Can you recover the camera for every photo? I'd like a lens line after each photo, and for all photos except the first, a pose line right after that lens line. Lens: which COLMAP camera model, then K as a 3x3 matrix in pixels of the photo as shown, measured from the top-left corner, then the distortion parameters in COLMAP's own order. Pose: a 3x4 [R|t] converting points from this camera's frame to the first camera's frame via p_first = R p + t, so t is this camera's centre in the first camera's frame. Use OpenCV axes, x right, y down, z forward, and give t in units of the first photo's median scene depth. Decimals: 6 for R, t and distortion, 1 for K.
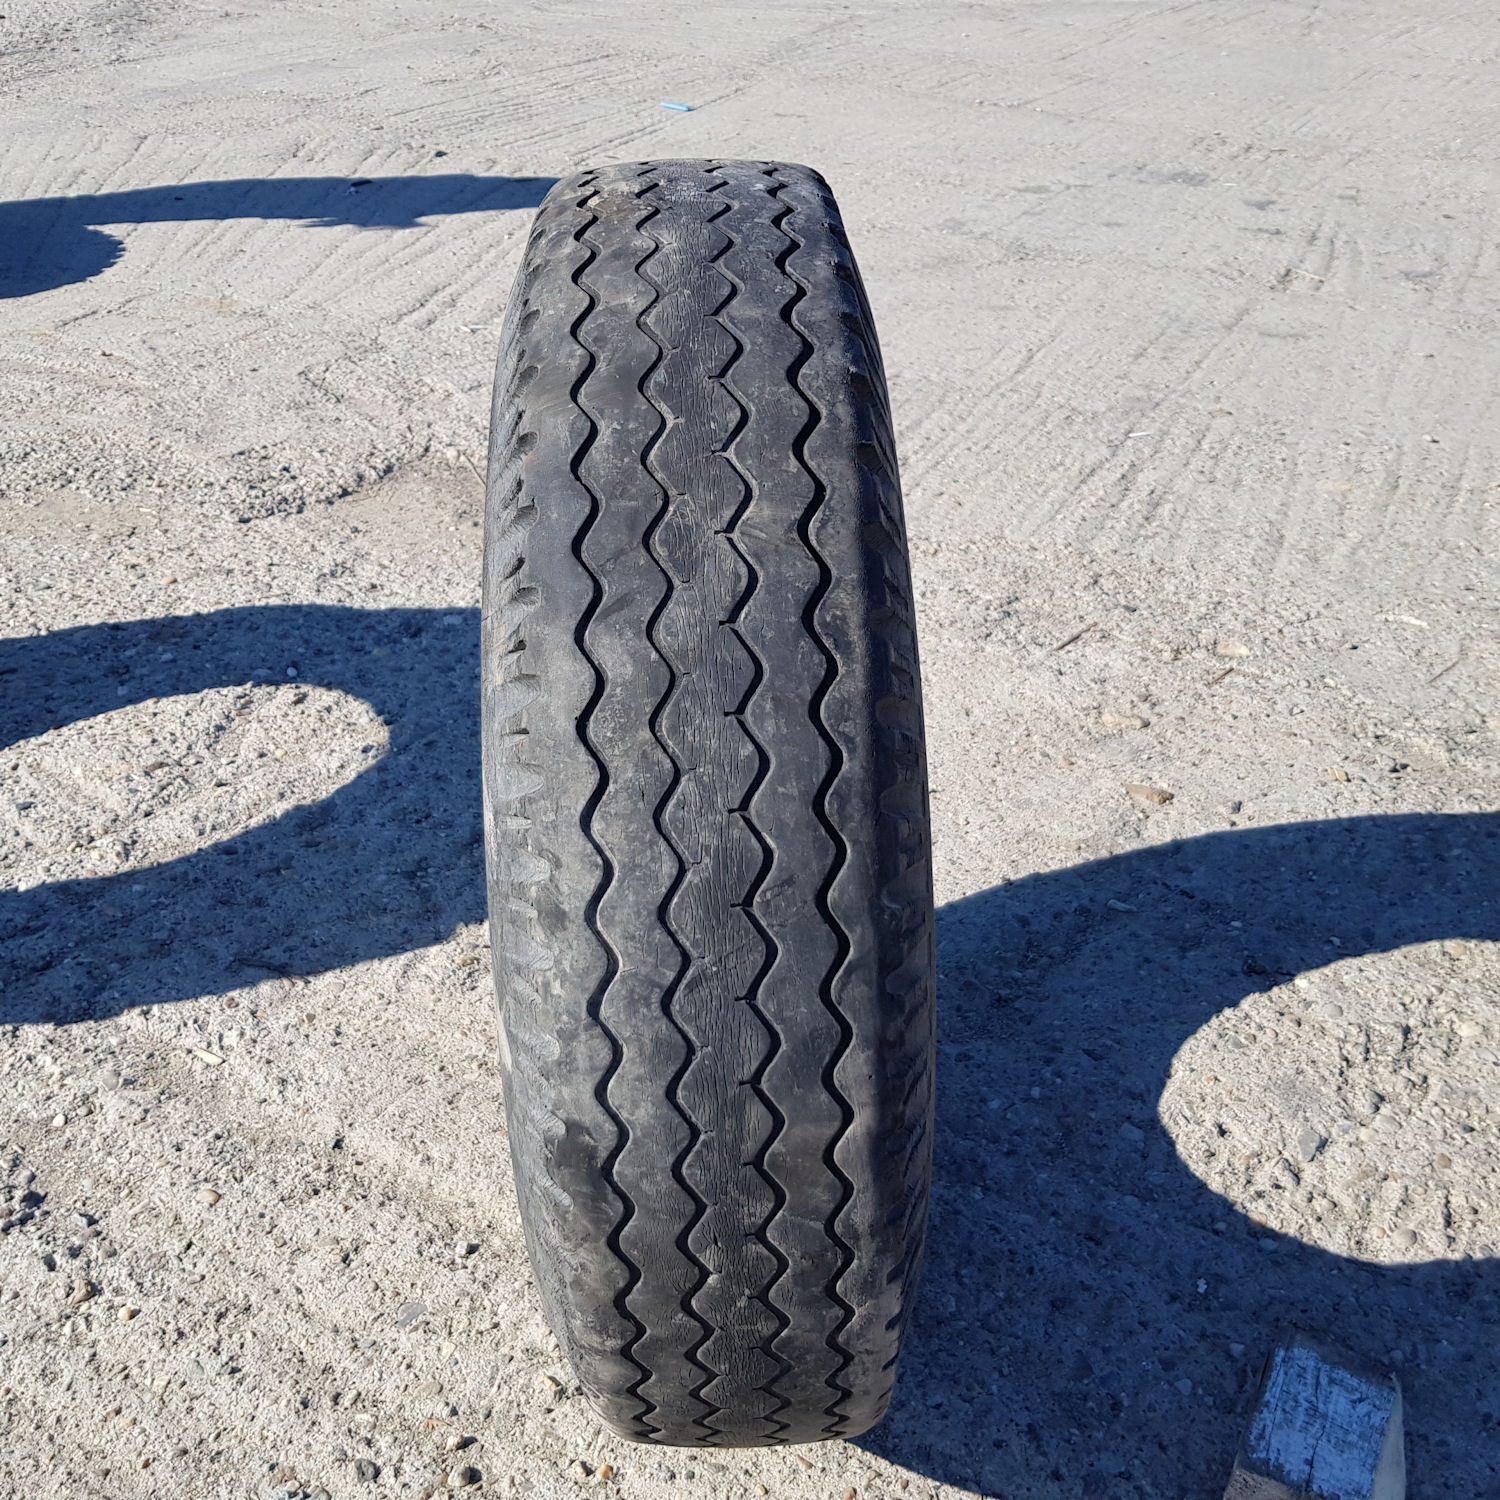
lens RADIAL K [[1601.0, 0, 752.2], [0, 1601.0, 759.7], [0, 0, 1]] dist [0.016673, 0.000000]
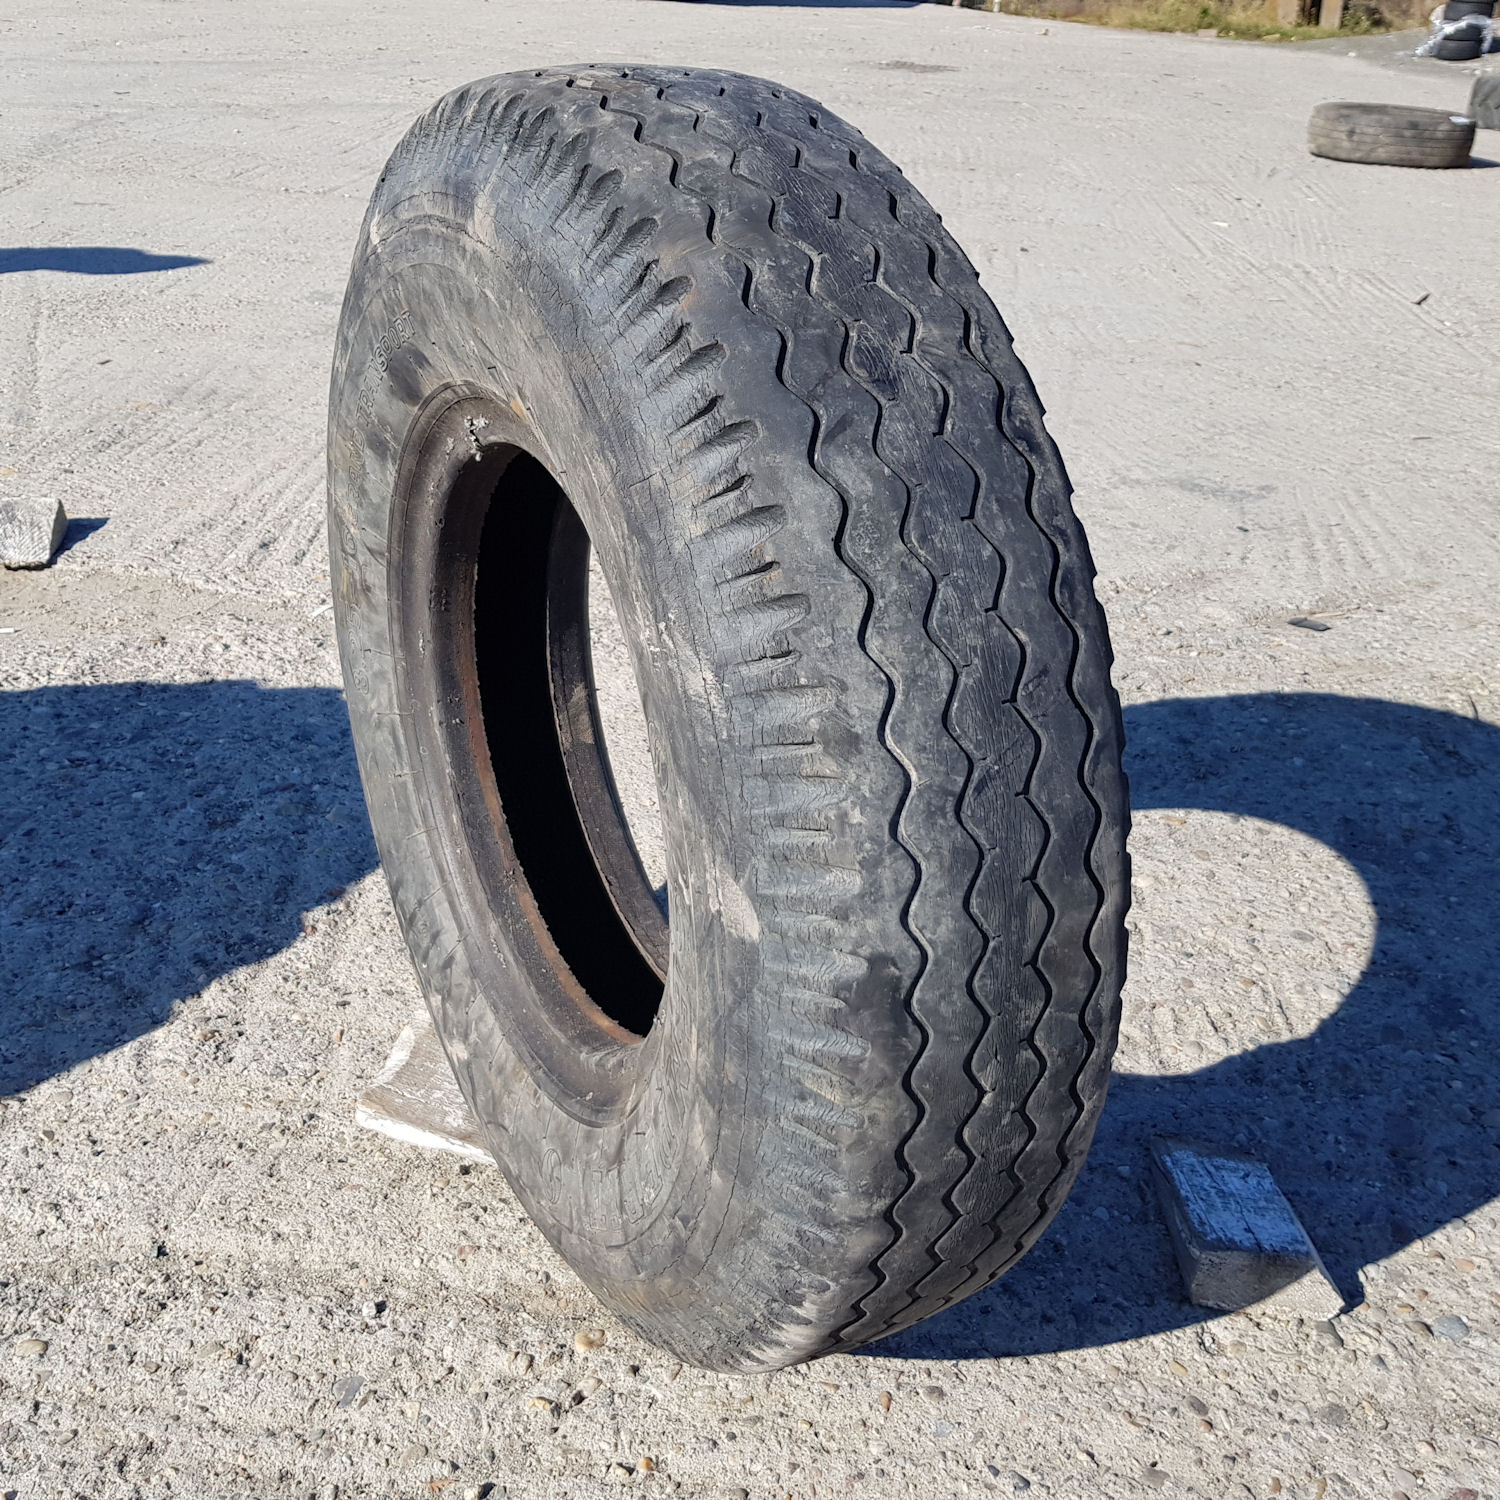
lens RADIAL K [[1601.0, 0, 749.6], [0, 1601.0, 745.4], [0, 0, 1]] dist [0.016673, 0.000000]
pose [[0.897395, -0.154824, 0.413172, -0.545777], [0.183906, 0.982446, -0.031295, 0.112672], [-0.401074, 0.104069, 0.910115, 0.128000]]
